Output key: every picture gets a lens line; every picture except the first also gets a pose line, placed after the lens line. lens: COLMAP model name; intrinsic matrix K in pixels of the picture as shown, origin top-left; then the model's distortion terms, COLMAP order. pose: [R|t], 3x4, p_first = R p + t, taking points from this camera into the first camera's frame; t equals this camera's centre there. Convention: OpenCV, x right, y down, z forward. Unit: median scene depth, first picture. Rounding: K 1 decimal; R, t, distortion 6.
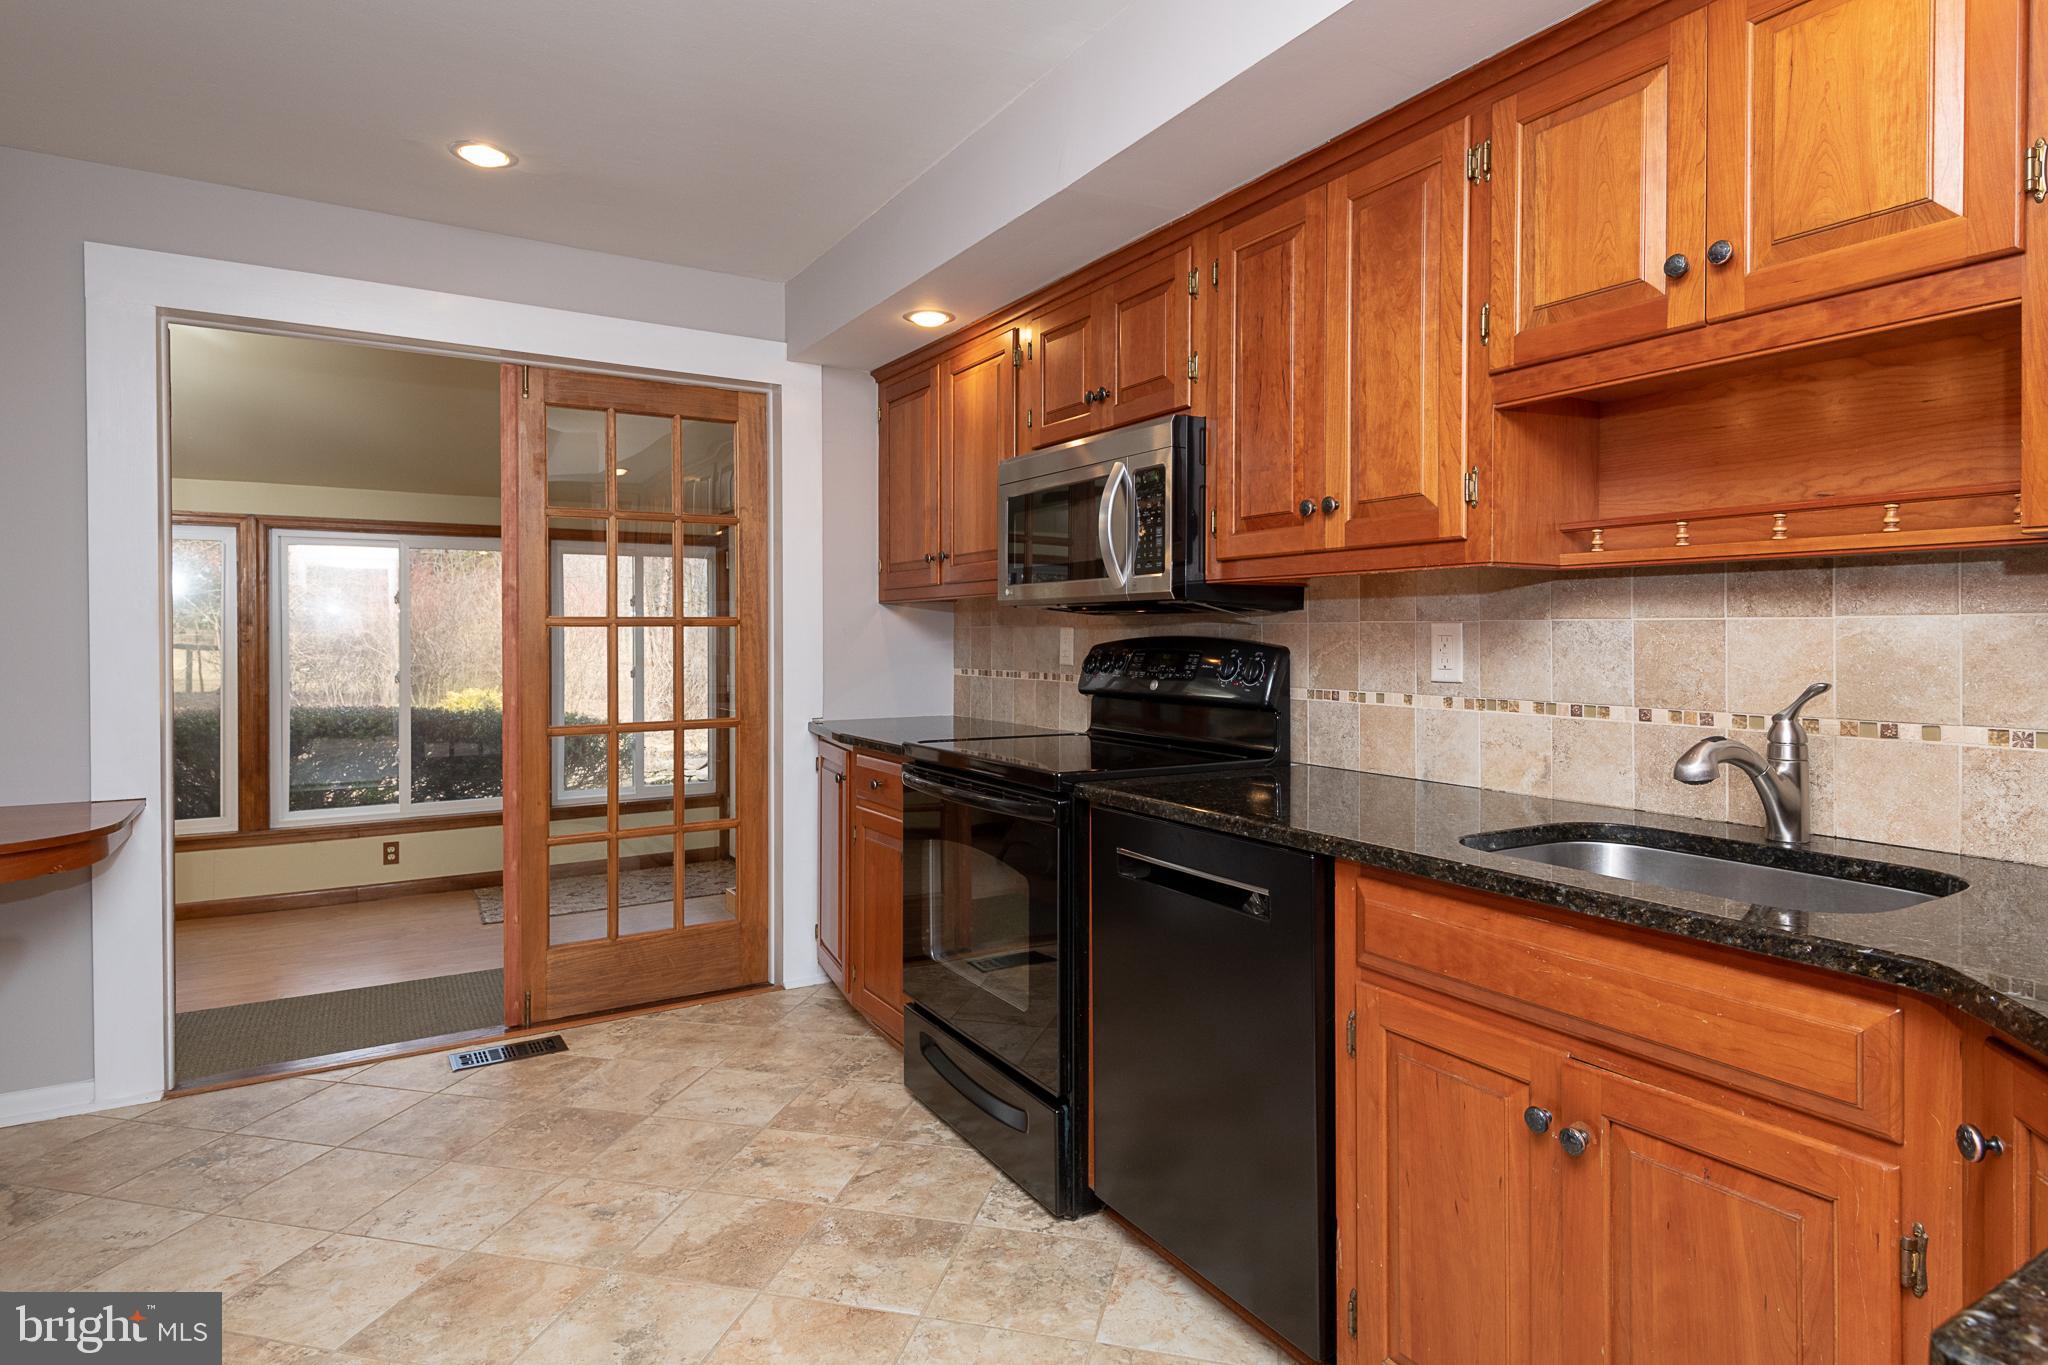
lens RADIAL K [[1104.0, 0, 1047.0], [0, 1104.0, 624.9], [0, 0, 1]] dist [0.022629, -0.009936]
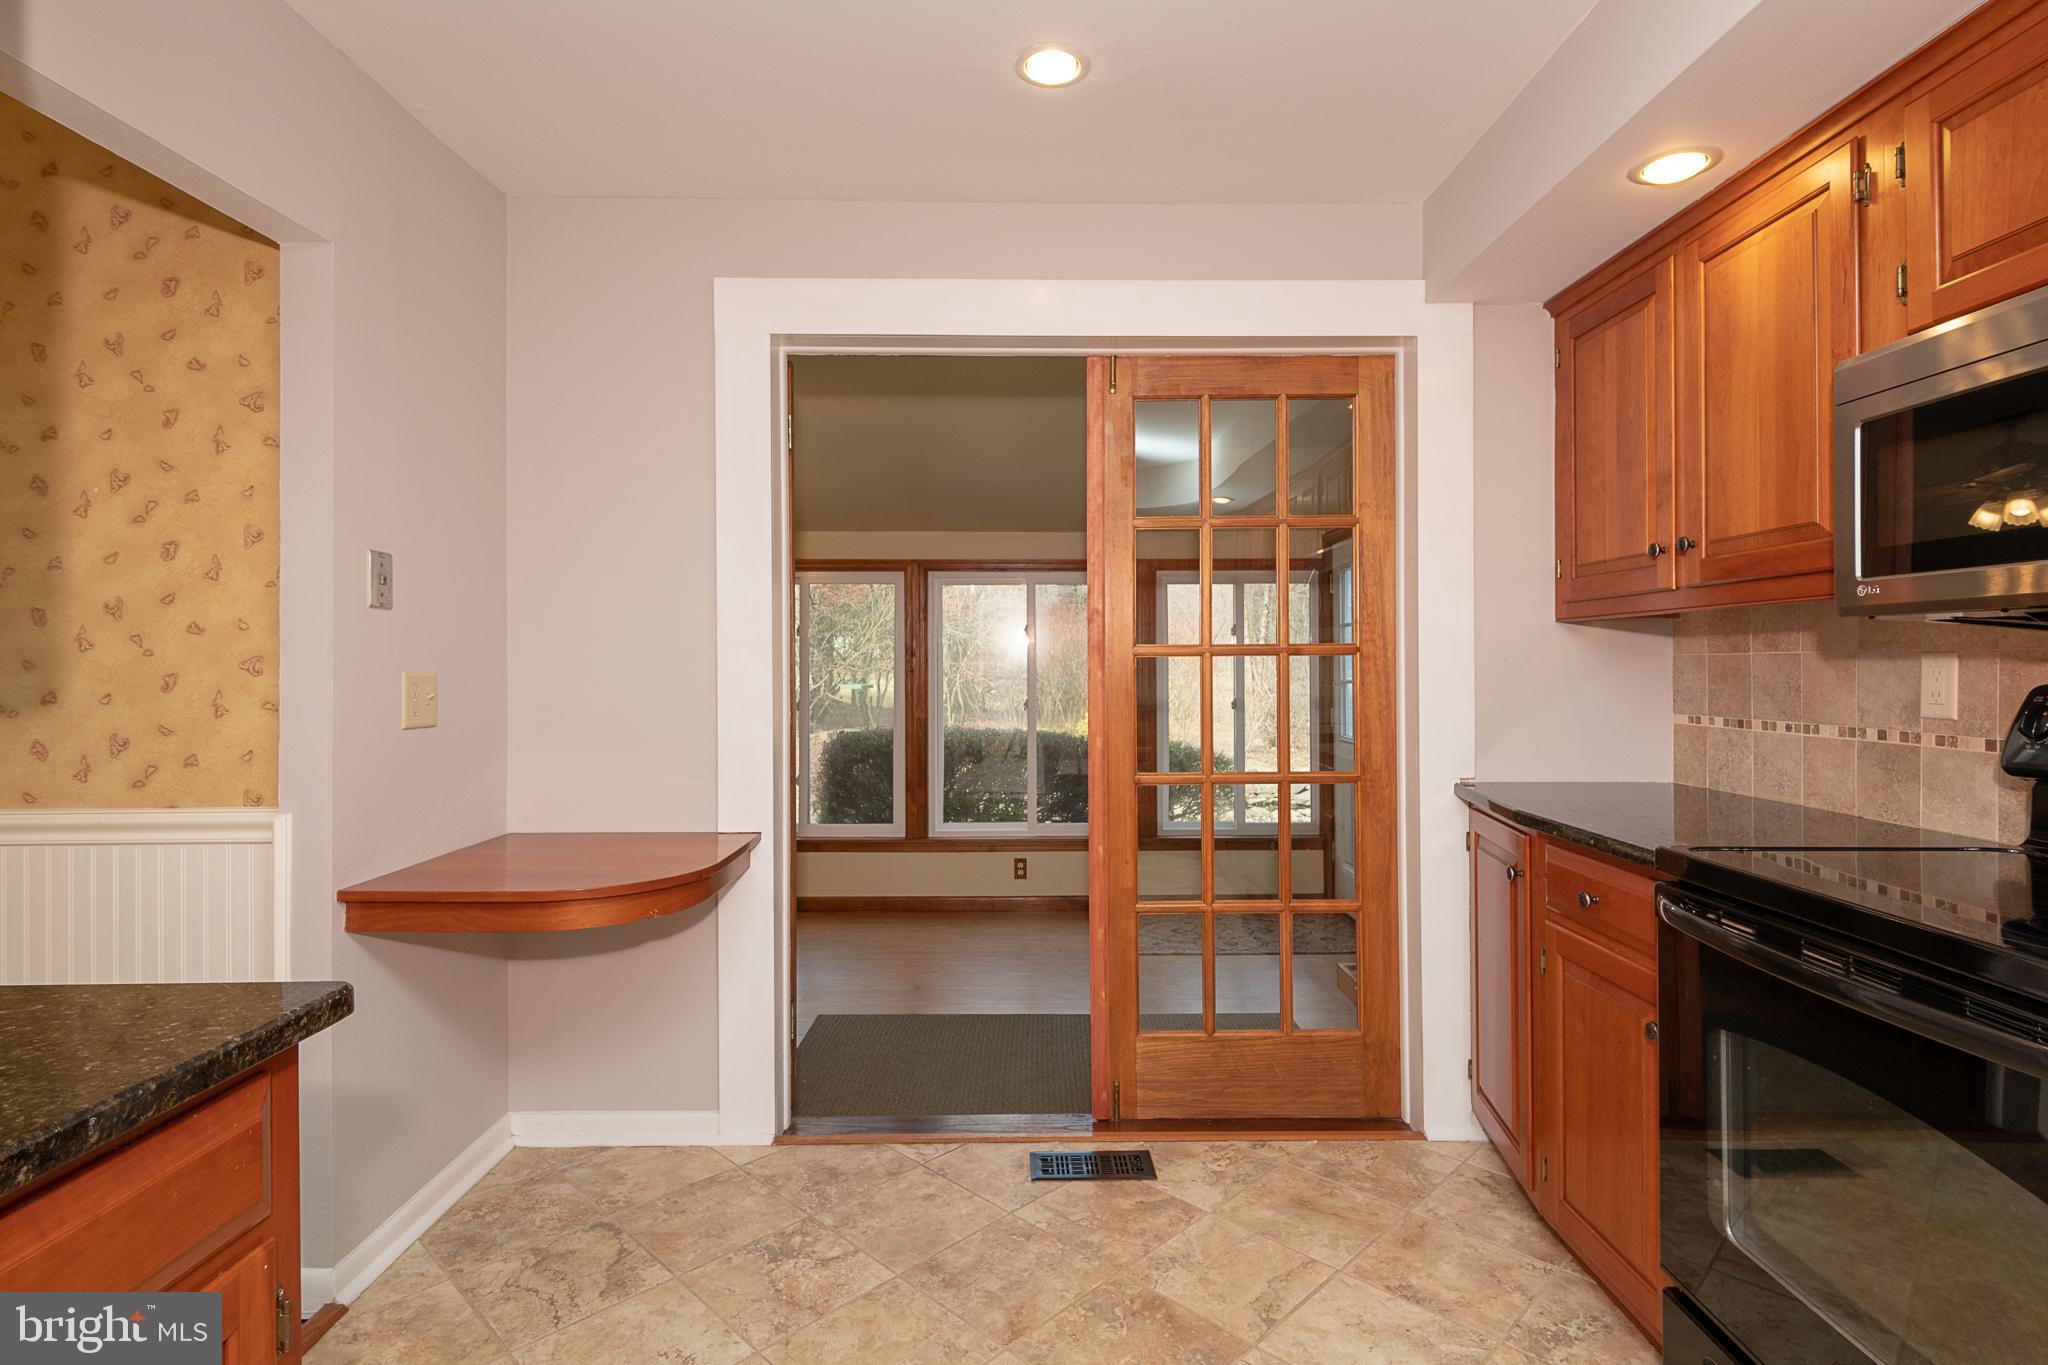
lens RADIAL K [[1017.7, 0, 1027.1], [0, 1017.7, 670.5], [0, 0, 1]] dist [0.010647, -0.002202]
pose [[0.846845, 0.002578, -0.531833, -0.102919], [0.005569, 0.999890, 0.013714, 0.000929], [0.531811, -0.014575, 0.846738, 0.288053]]
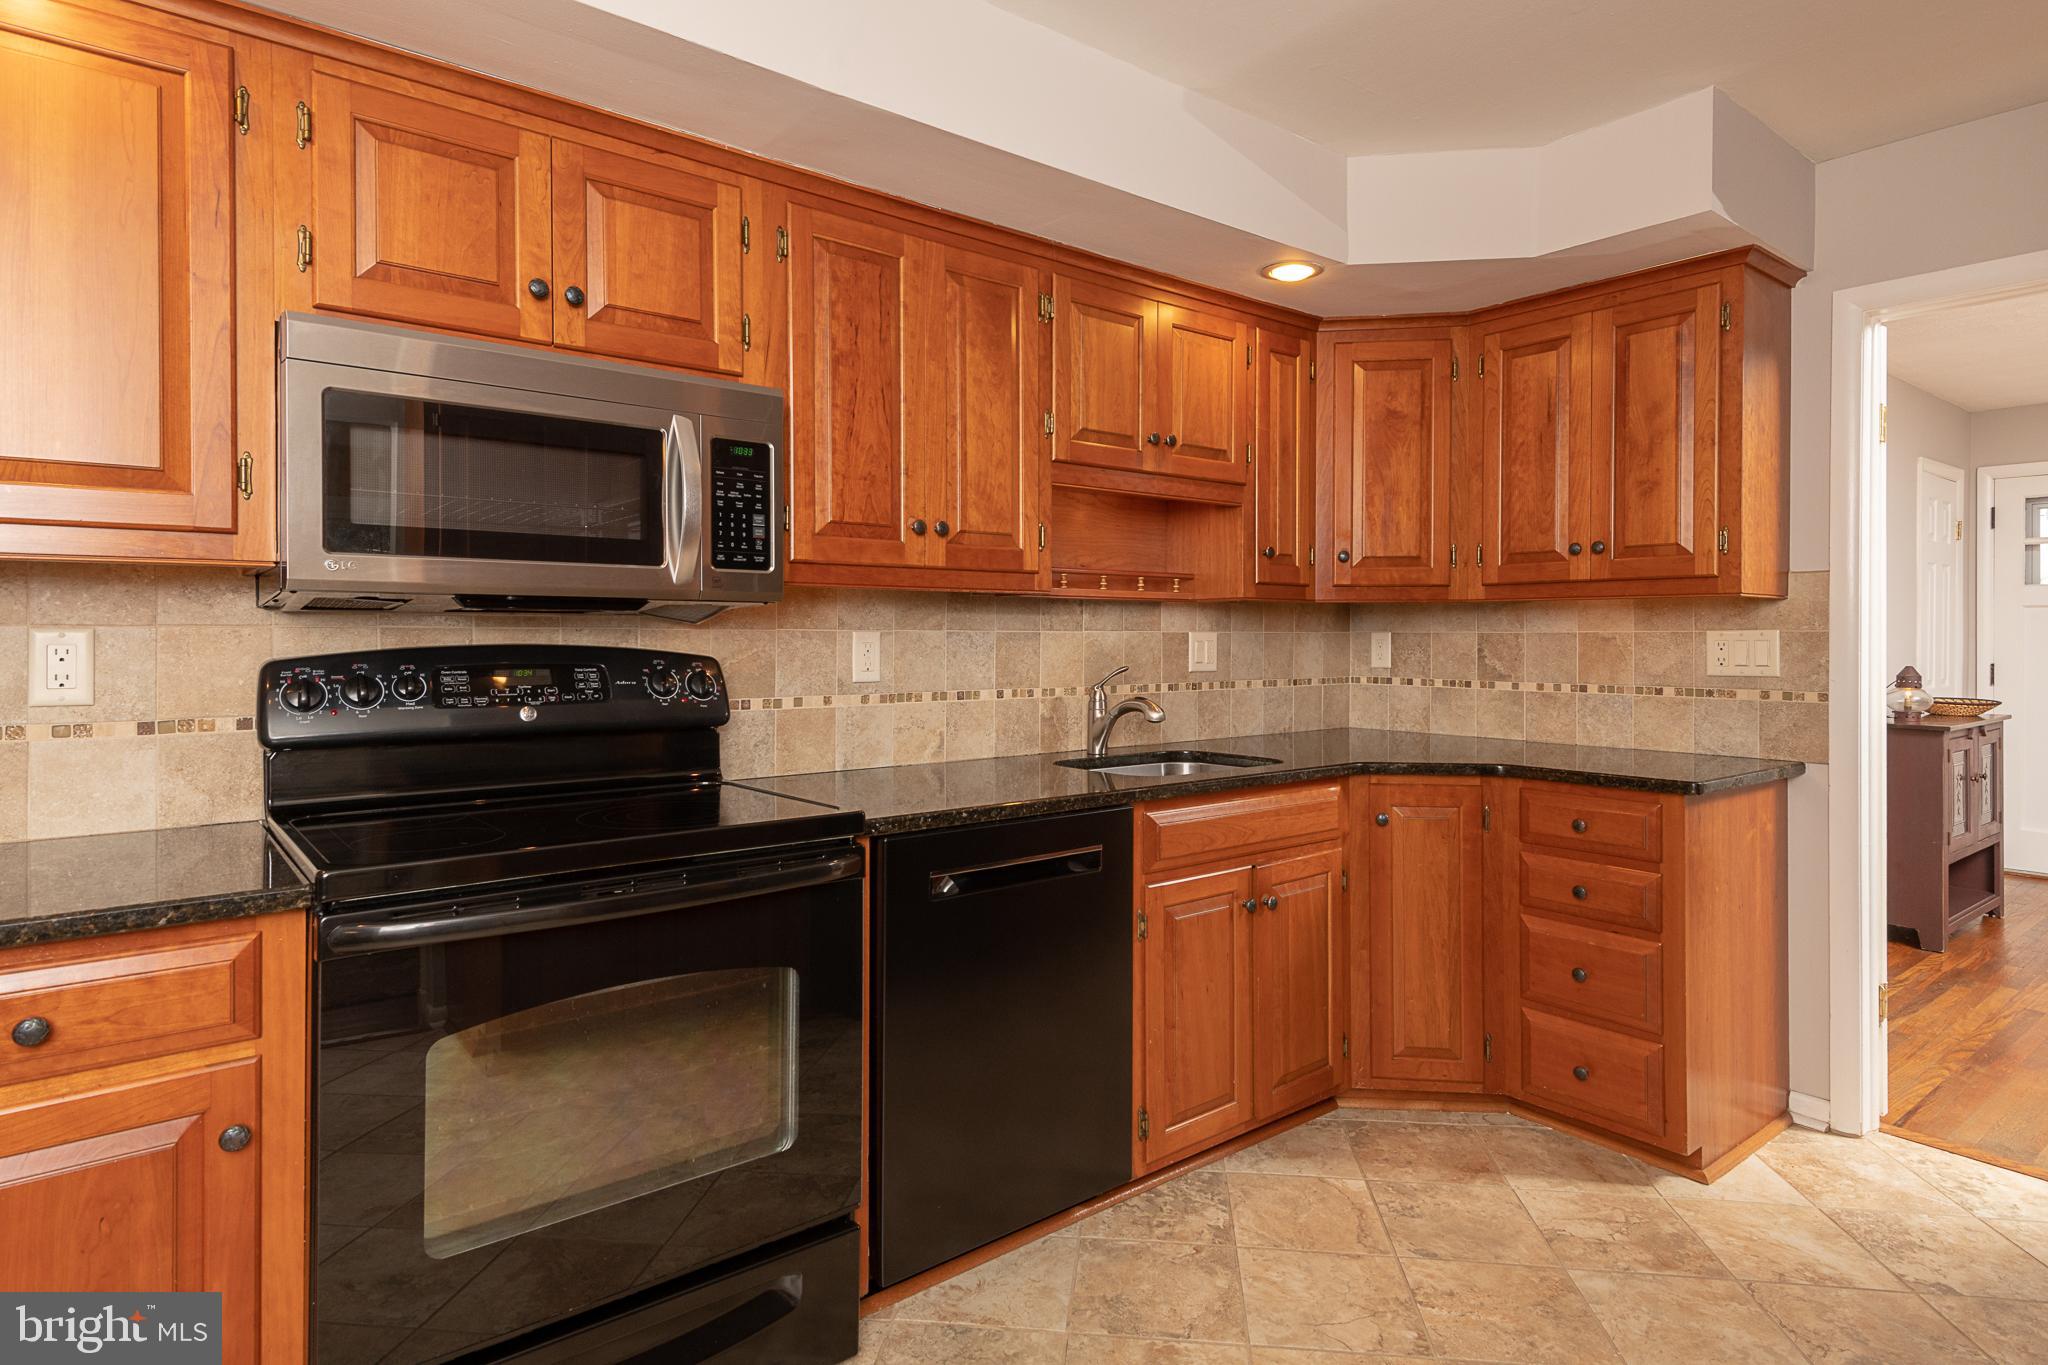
lens RADIAL K [[1104.0, 0, 983.2], [0, 1104.0, 627.5], [0, 0, 1]] dist [0.022629, -0.009936]
pose [[-0.116101, 0.000255, 0.993237, -0.526975], [-0.016020, 0.999869, -0.002130, -0.003990], [-0.993108, -0.016159, -0.116082, 0.652558]]
